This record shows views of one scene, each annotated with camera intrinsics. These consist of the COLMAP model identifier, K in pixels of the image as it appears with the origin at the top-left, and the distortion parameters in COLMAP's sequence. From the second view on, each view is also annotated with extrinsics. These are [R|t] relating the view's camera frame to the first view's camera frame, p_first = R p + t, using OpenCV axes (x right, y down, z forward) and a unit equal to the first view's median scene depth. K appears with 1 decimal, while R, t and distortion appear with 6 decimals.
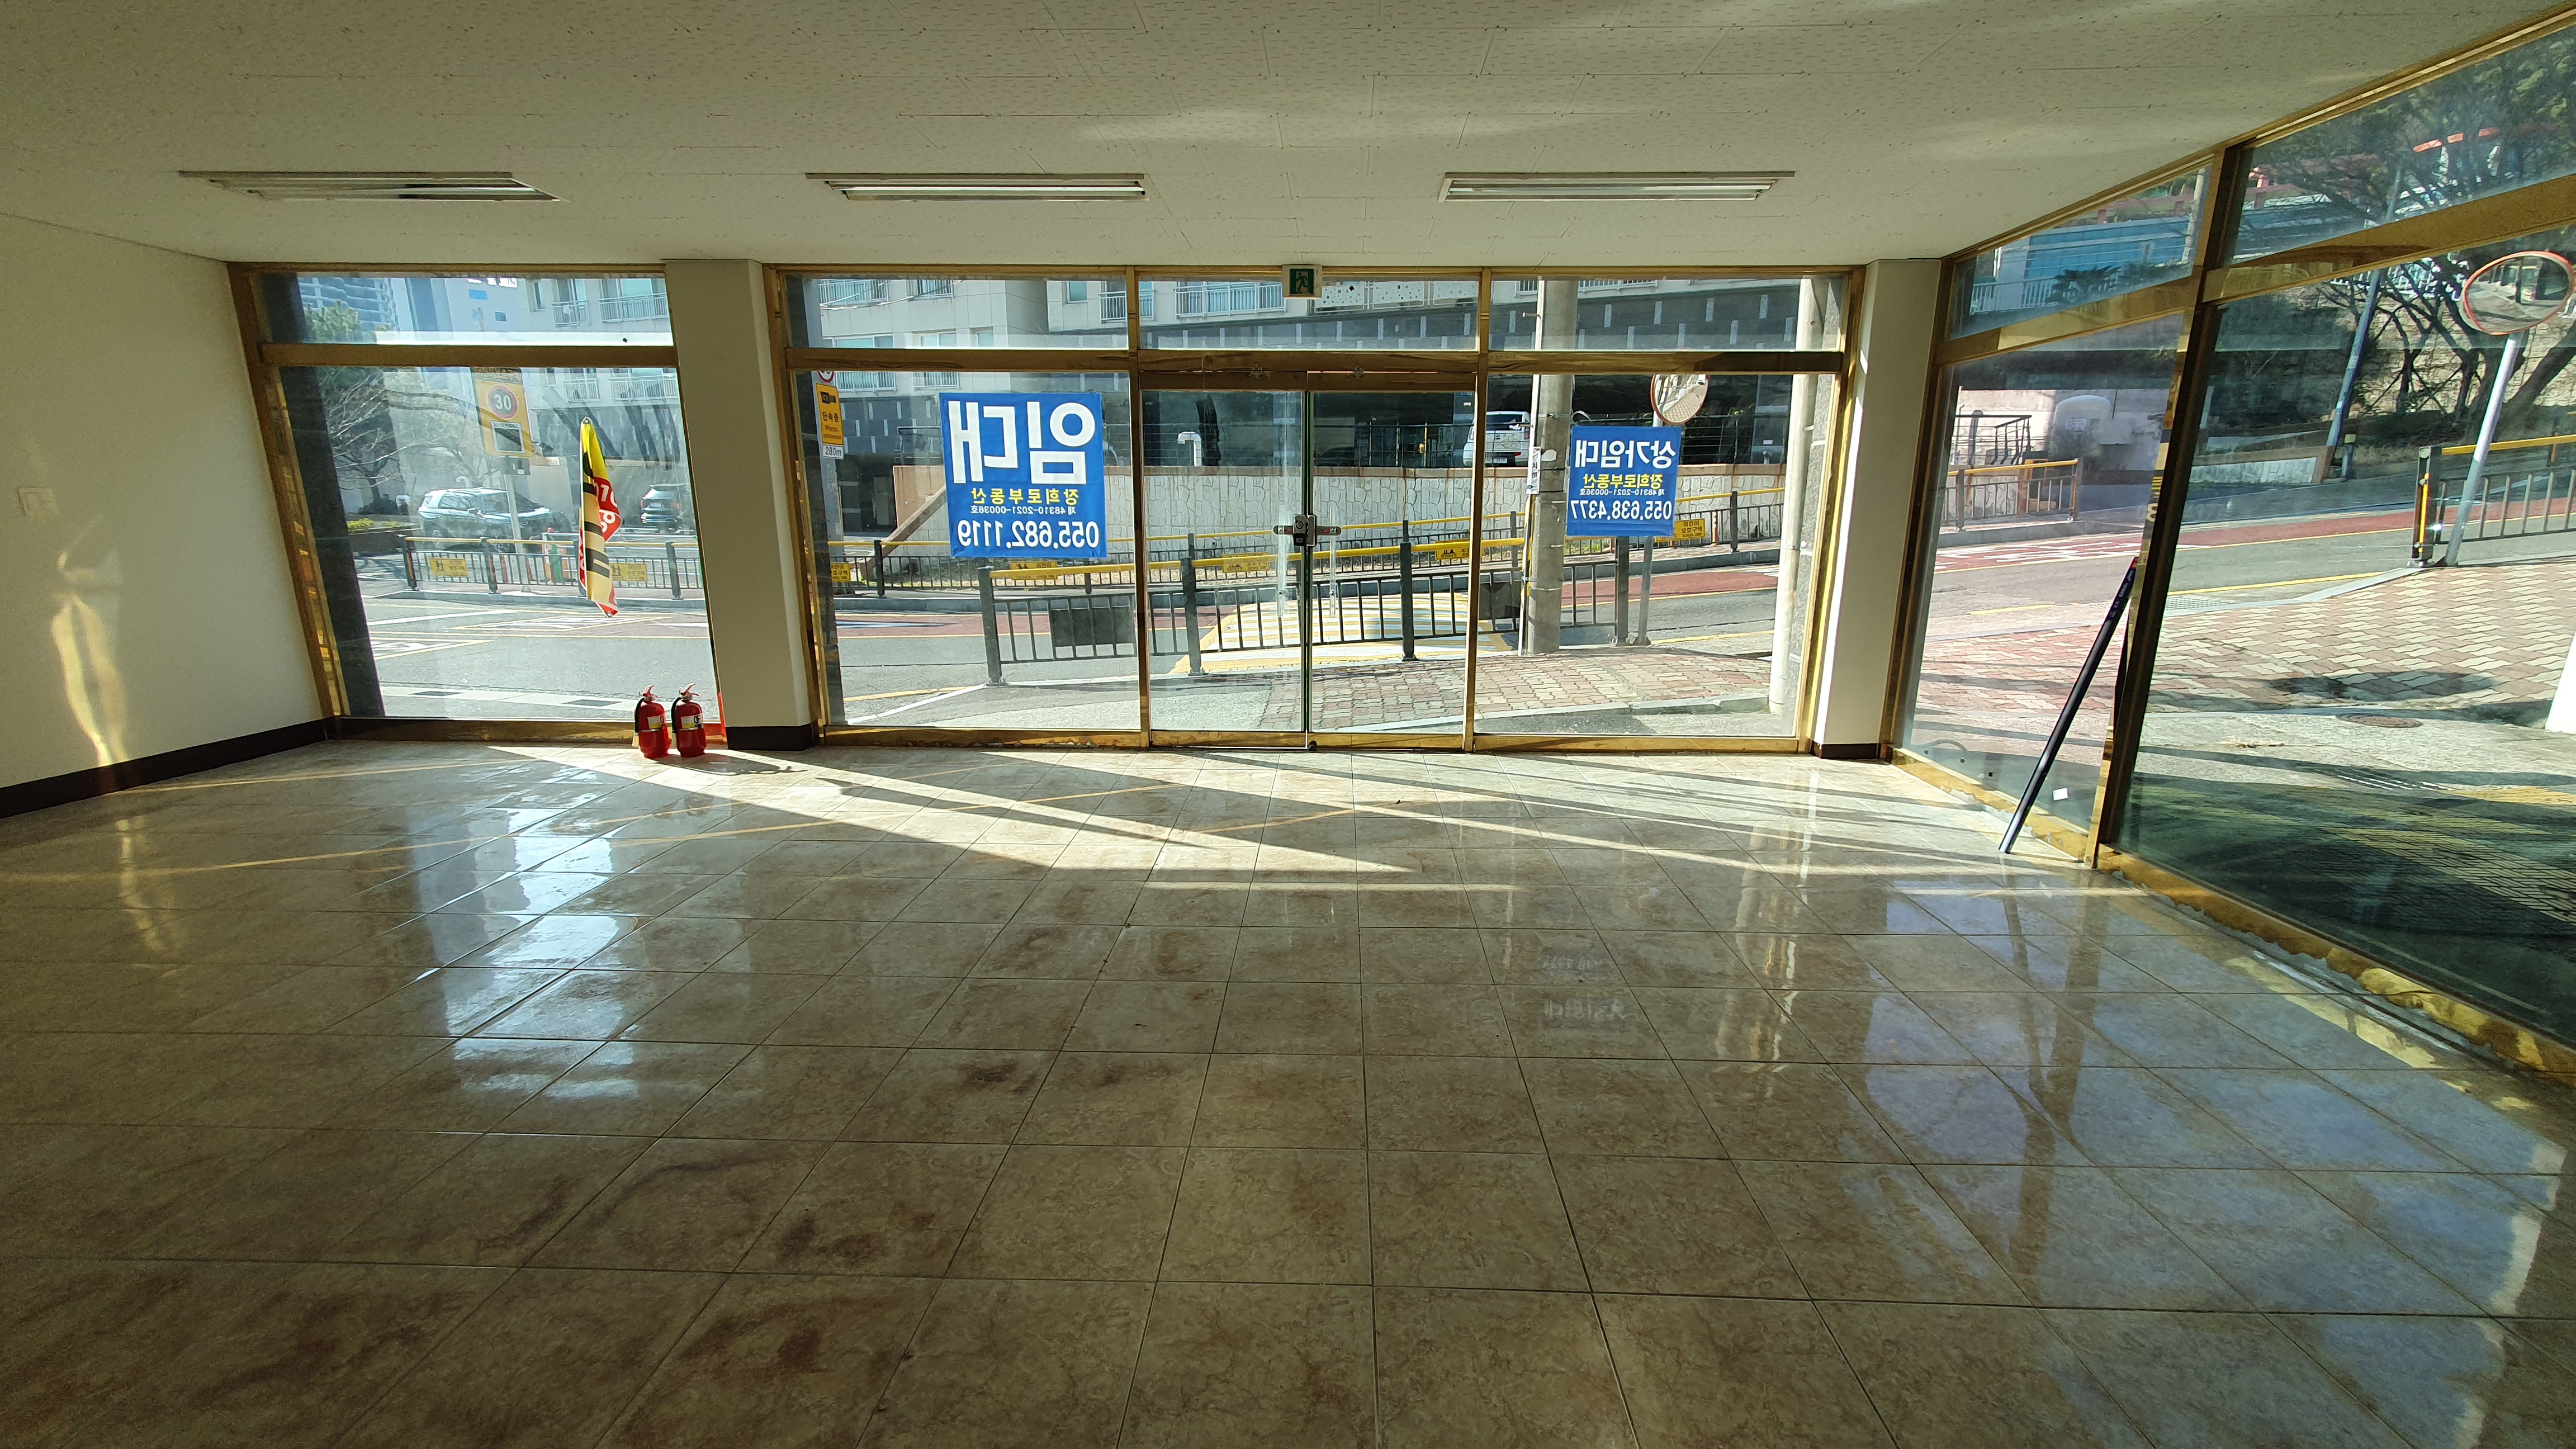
lens RADIAL K [[1008.8, 0, 1288.0], [0, 1008.8, 724.5], [0, 0, 1]] dist [0.006755, -0.000122]
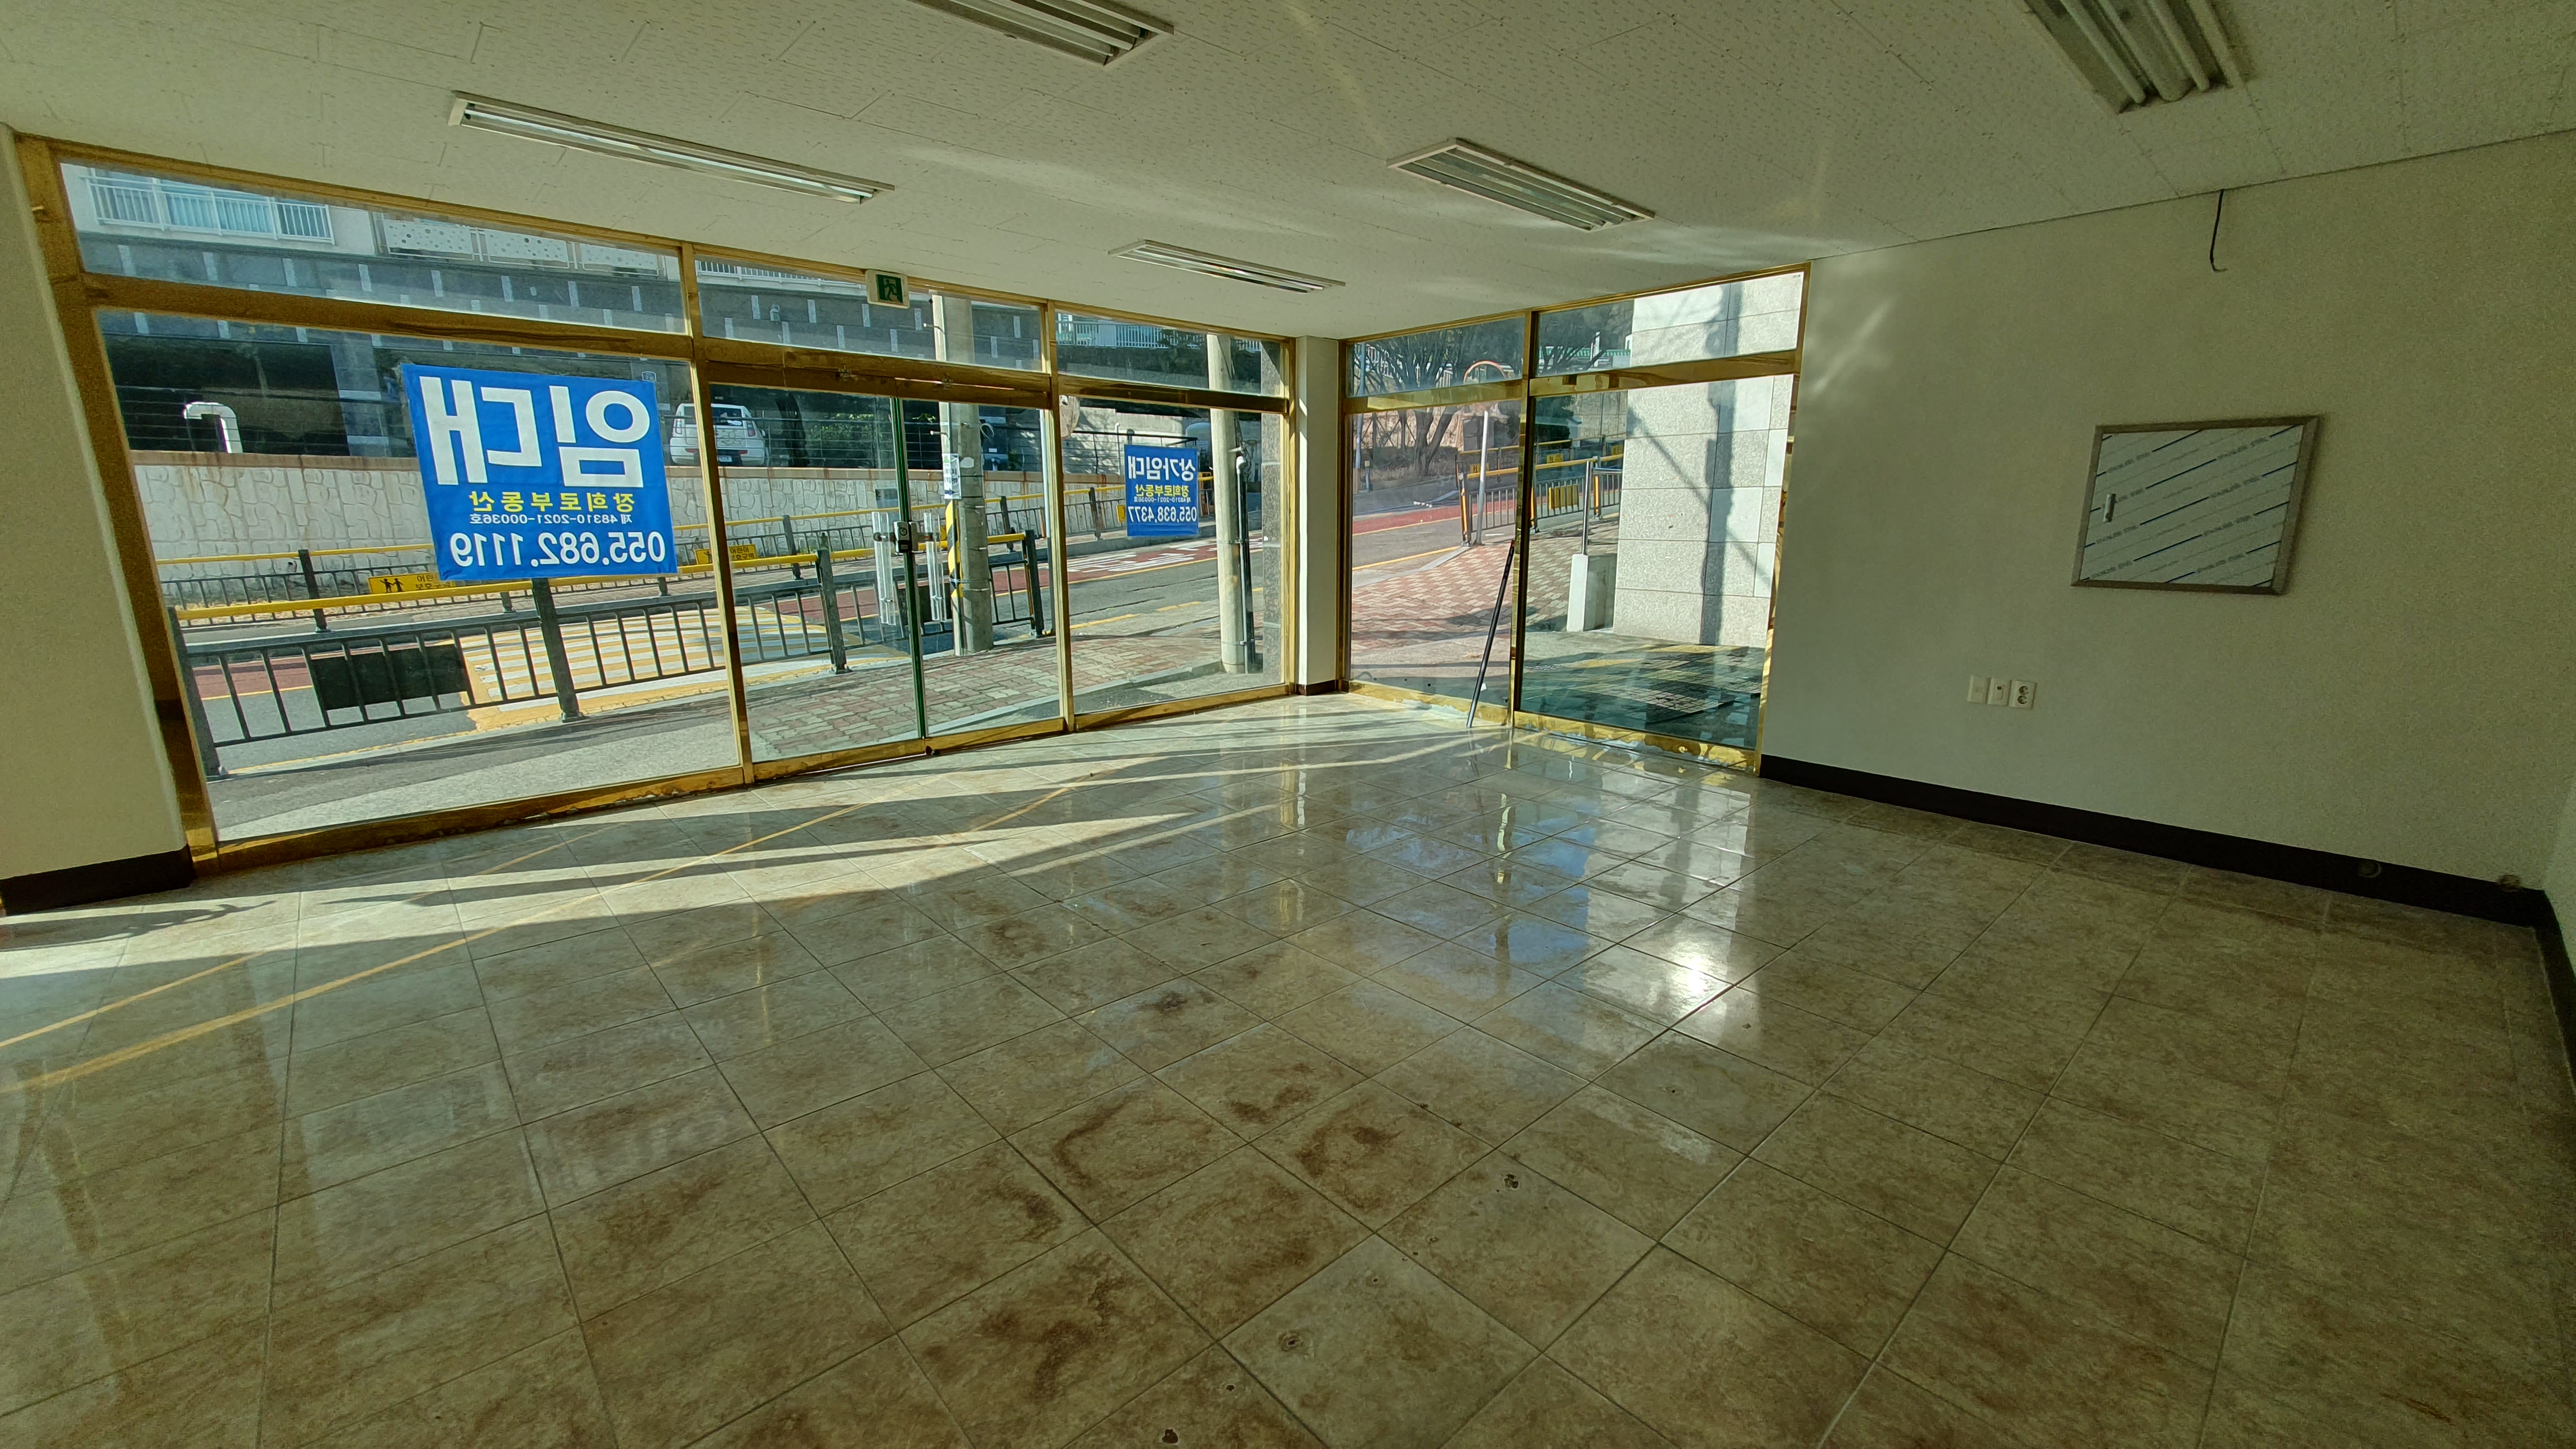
lens RADIAL K [[1035.4, 0, 1288.0], [0, 1035.4, 724.5], [0, 0, 1]] dist [0.006981, -0.000169]
pose [[0.710287, -0.147147, 0.688360, -0.450512], [0.152518, 0.986847, 0.053577, -0.005972], [-0.687190, 0.066932, 0.723388, 0.010150]]
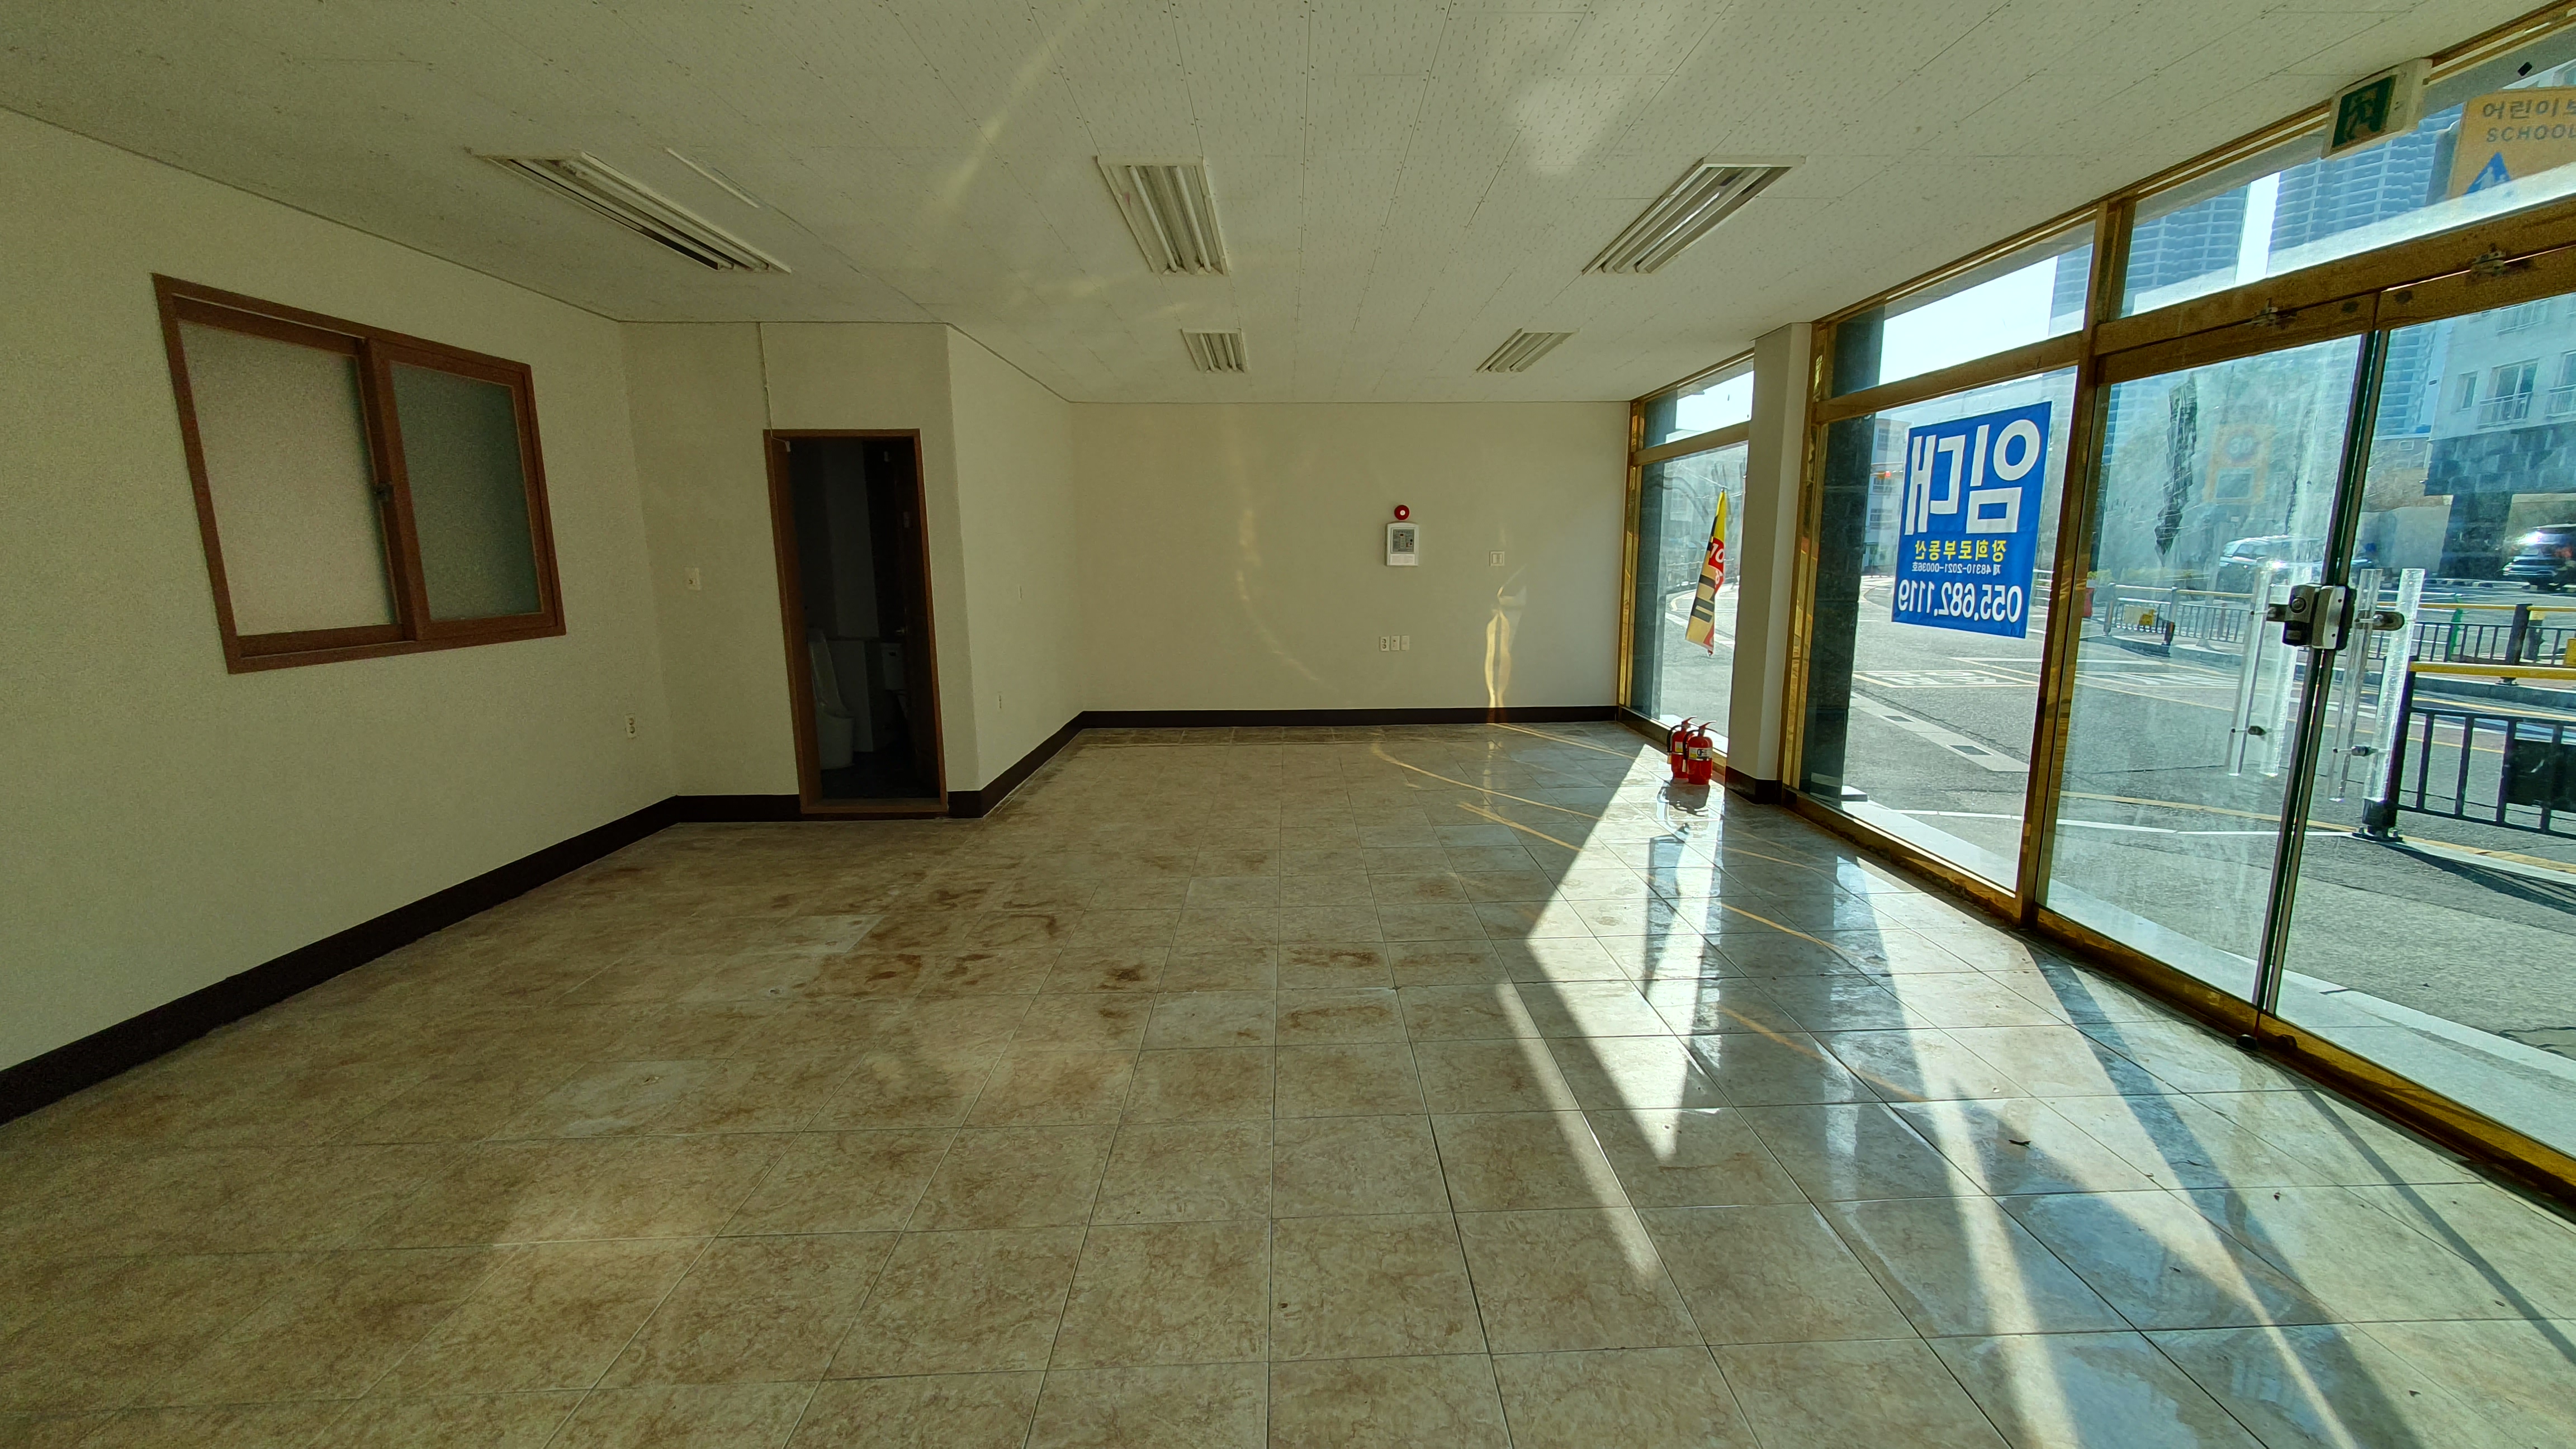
lens RADIAL K [[1010.8, 0, 1329.2], [0, 1010.8, 727.8], [0, 0, 1]] dist [0.007619, -0.000050]
pose [[0.086607, 0.167970, -0.981980, 0.479896], [-0.208718, 0.966869, 0.146977, -0.112177], [0.974134, 0.192227, 0.118796, 0.482326]]
